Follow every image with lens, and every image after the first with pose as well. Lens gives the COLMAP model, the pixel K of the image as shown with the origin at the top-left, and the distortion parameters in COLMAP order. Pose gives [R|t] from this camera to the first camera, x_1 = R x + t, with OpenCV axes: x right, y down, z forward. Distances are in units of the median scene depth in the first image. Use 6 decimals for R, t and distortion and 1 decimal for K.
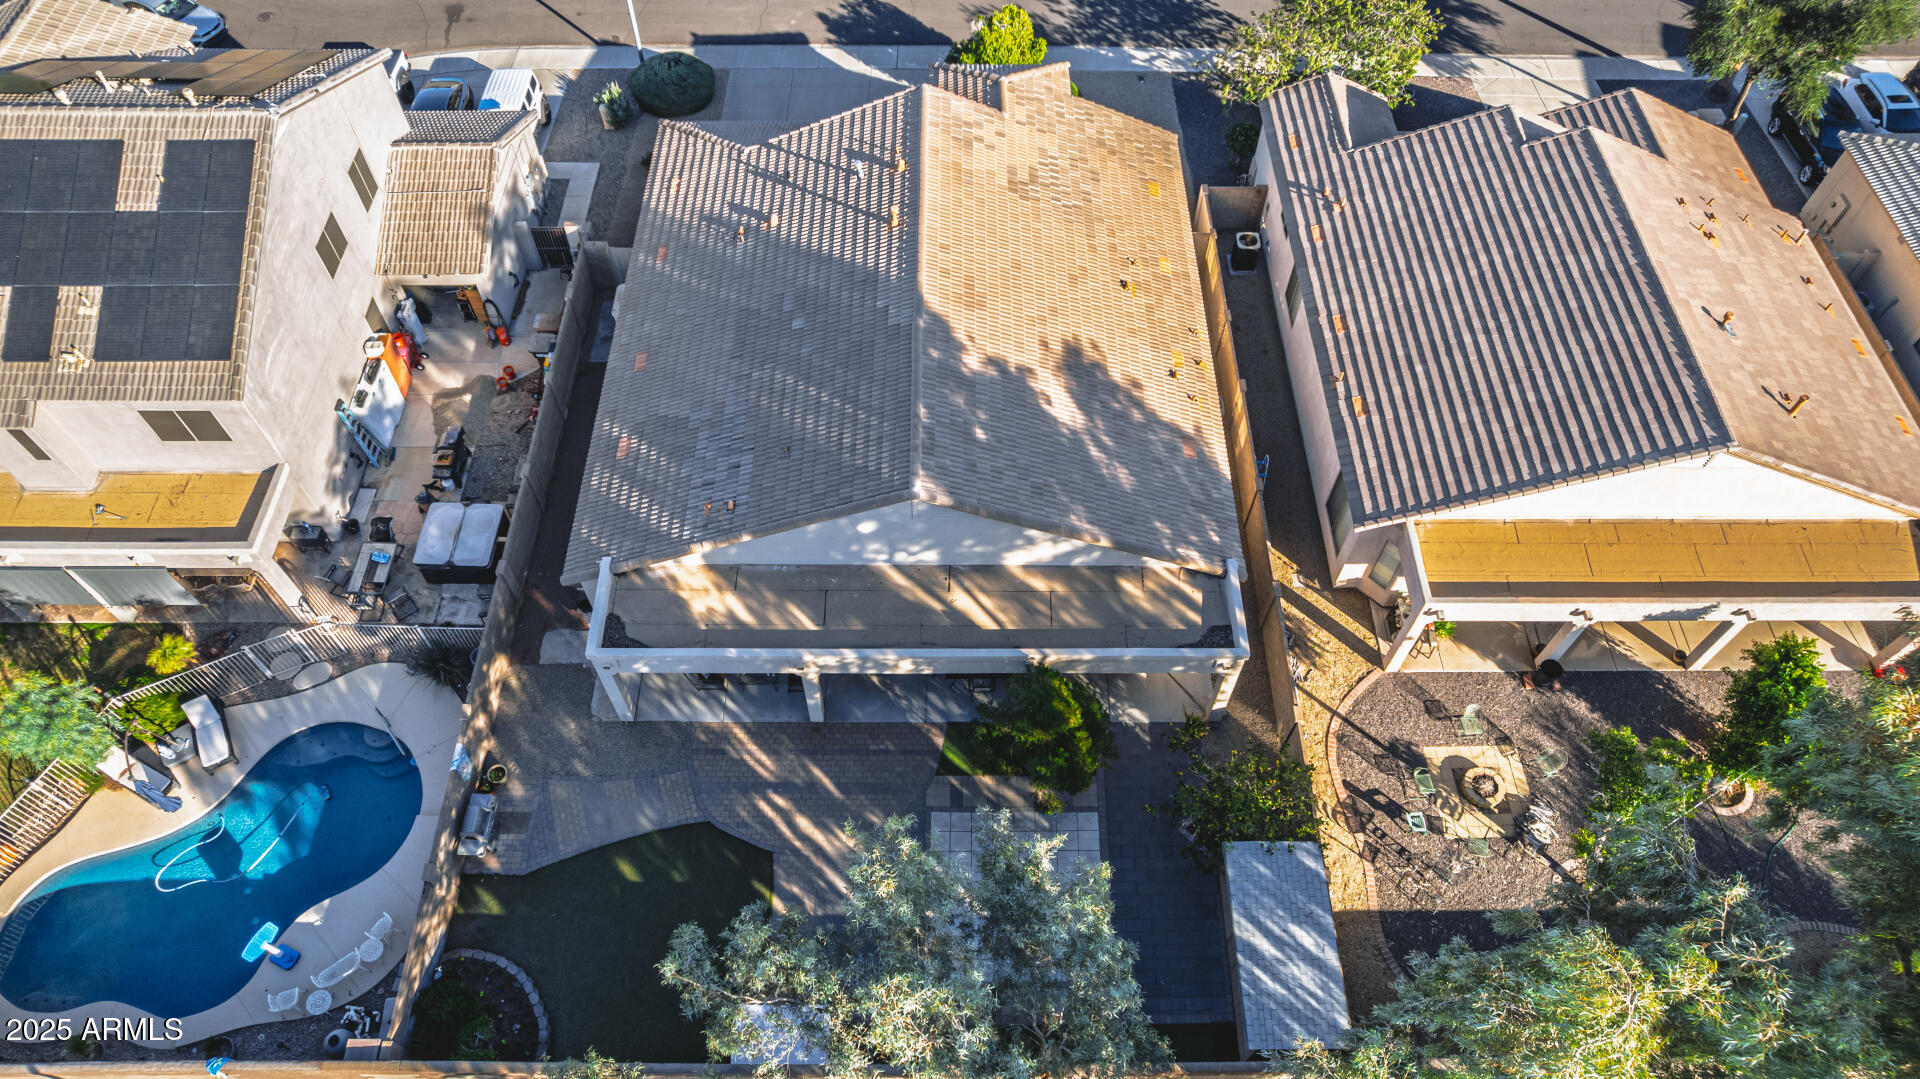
lens RADIAL K [[1277.3, 0, 1005.1], [0, 1277.3, 600.2], [0, 0, 1]] dist [-0.056430, 0.029616]
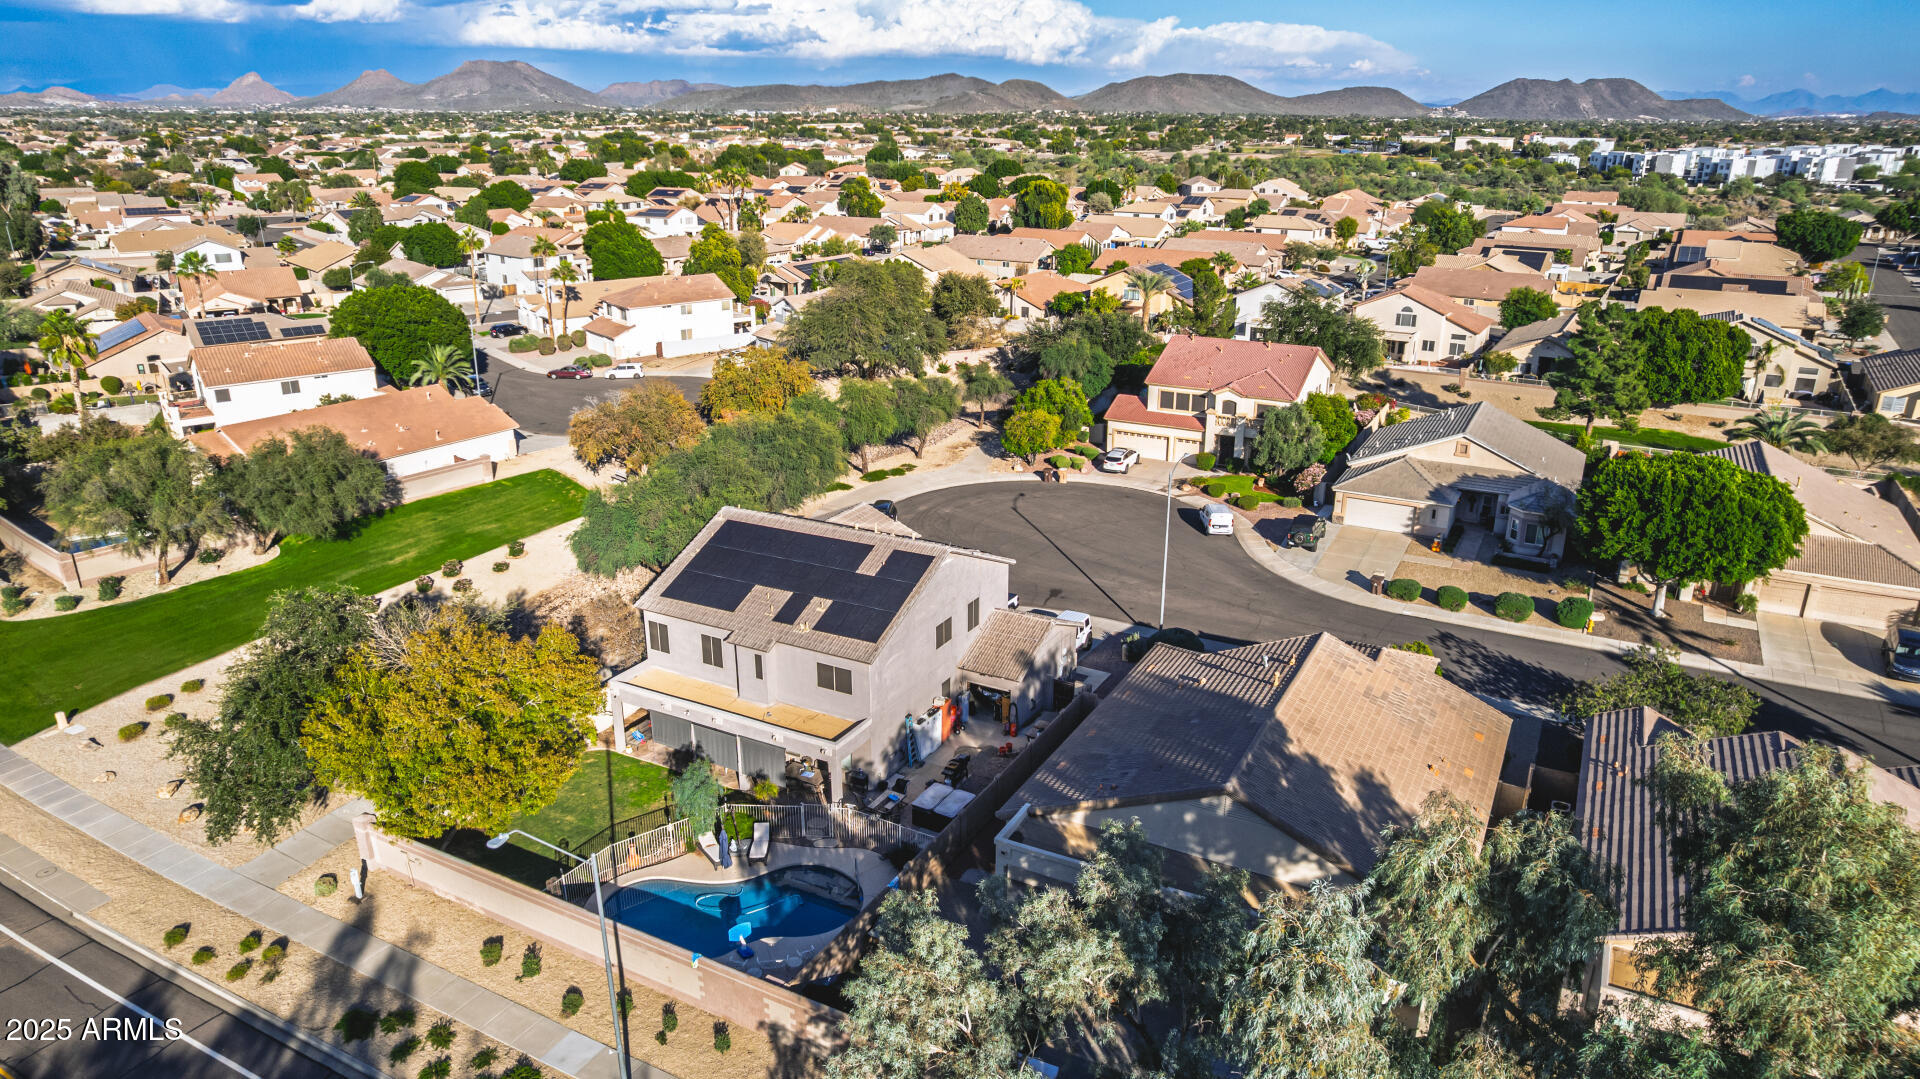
lens RADIAL K [[1277.3, 0, 955.4], [0, 1277.3, 537.6], [0, 0, 1]] dist [-0.056430, 0.029616]
pose [[0.874716, 0.141333, -0.463570, 0.278524], [-0.394571, 0.763086, -0.511872, 0.535367], [0.281400, 0.630654, 0.723250, -0.349072]]
